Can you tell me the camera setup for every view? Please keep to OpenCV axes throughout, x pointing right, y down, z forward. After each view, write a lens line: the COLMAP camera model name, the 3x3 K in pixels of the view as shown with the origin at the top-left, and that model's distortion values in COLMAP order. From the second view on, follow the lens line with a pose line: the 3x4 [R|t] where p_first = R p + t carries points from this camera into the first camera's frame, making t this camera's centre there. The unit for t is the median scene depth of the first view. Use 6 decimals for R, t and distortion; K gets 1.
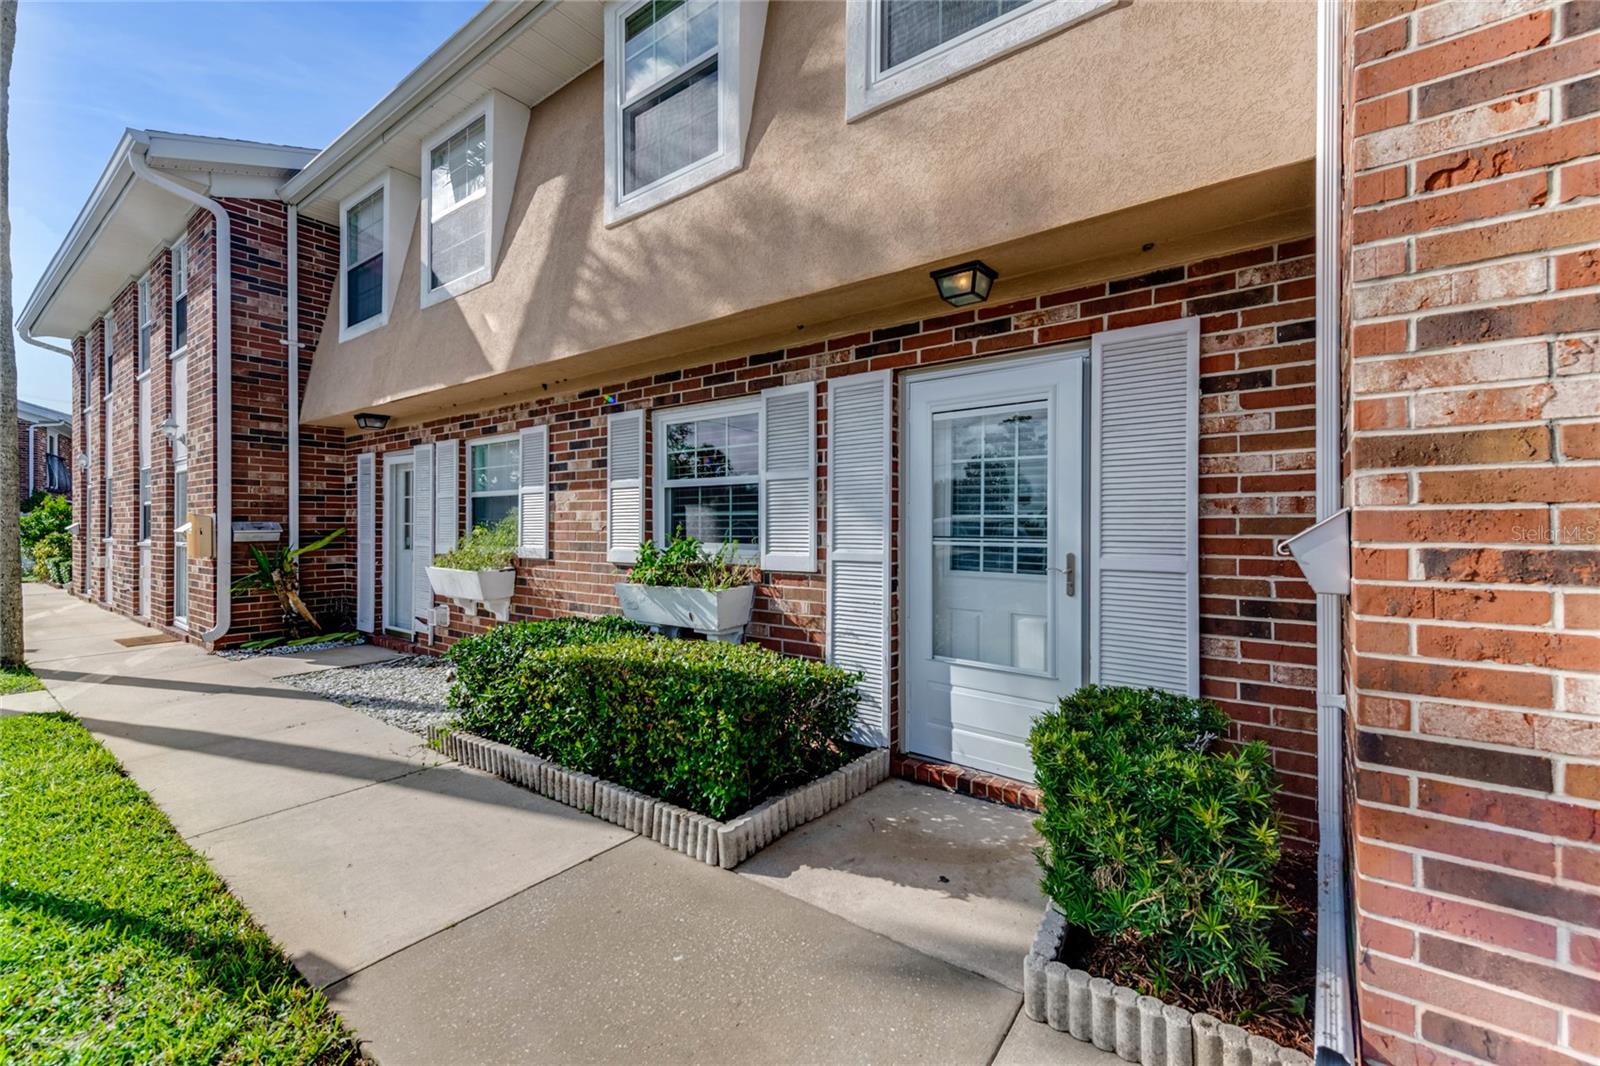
lens RADIAL K [[703.3, 0, 800.0], [0, 703.3, 533.0], [0, 0, 1]] dist [0.020322, -0.000070]
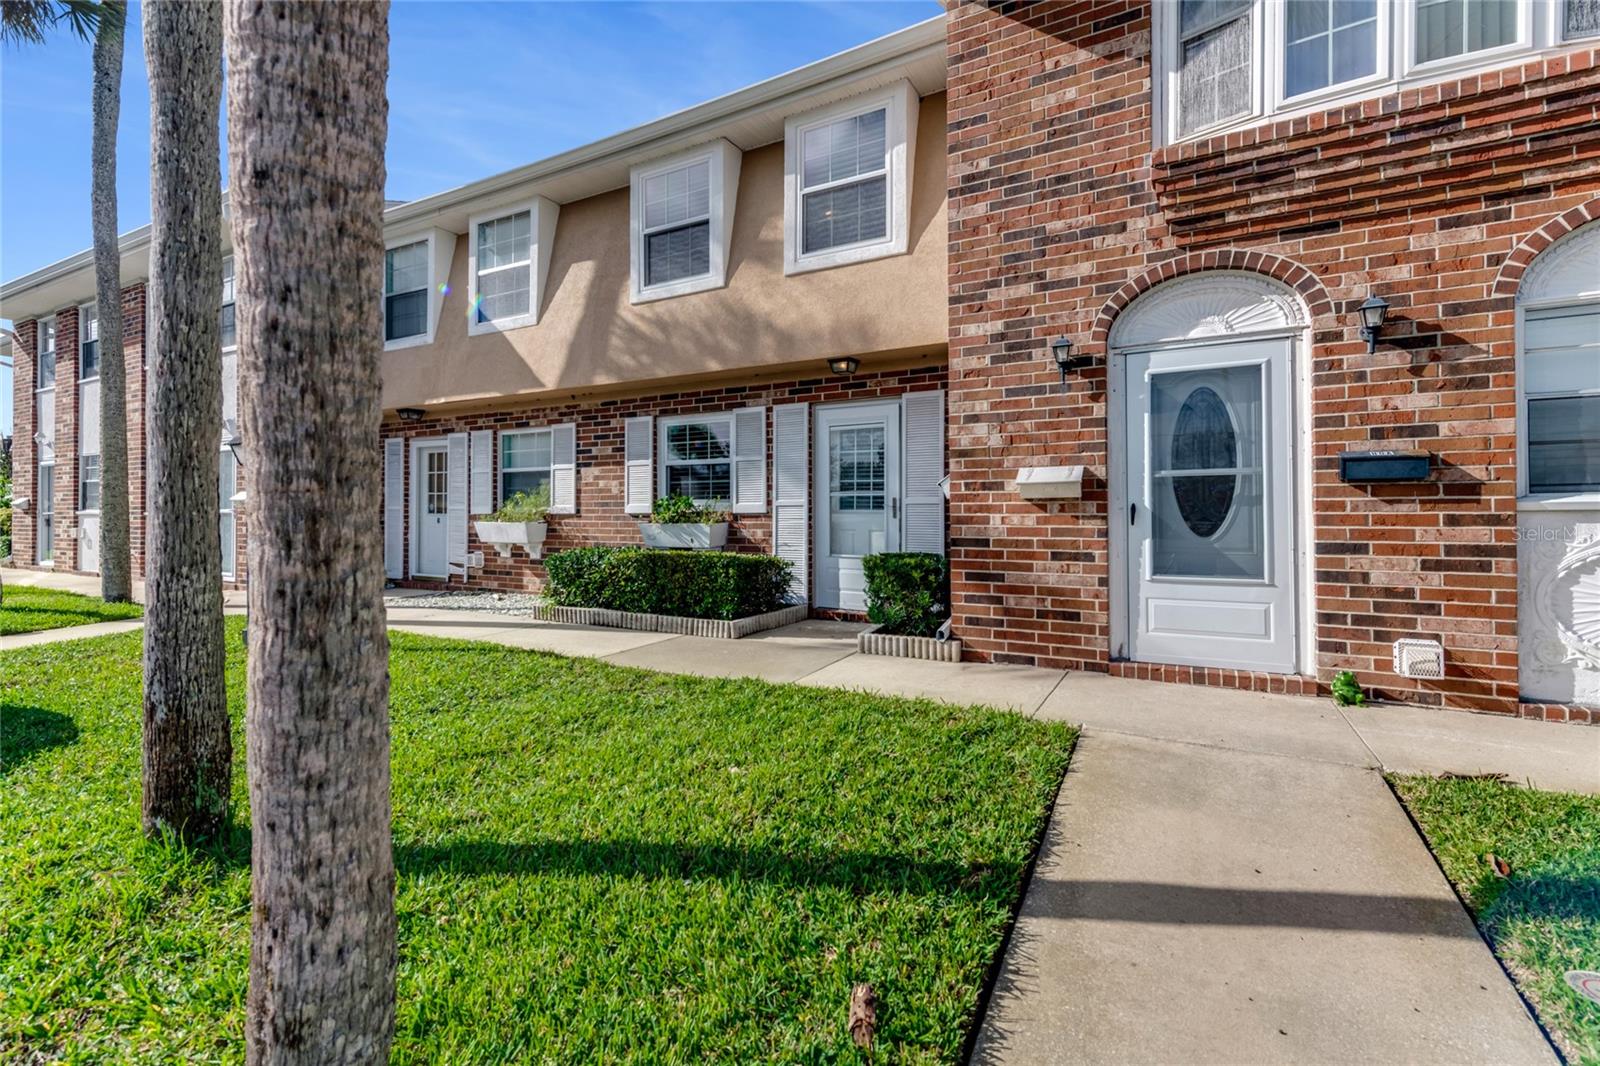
lens RADIAL K [[759.7, 0, 806.4], [0, 759.7, 502.0], [0, 0, 1]] dist [0.027880, 0.000043]
pose [[0.990982, 0.000692, 0.133991, -0.114760], [0.002568, 0.999705, -0.024160, 0.063814], [-0.133968, 0.024286, 0.990688, -0.785321]]
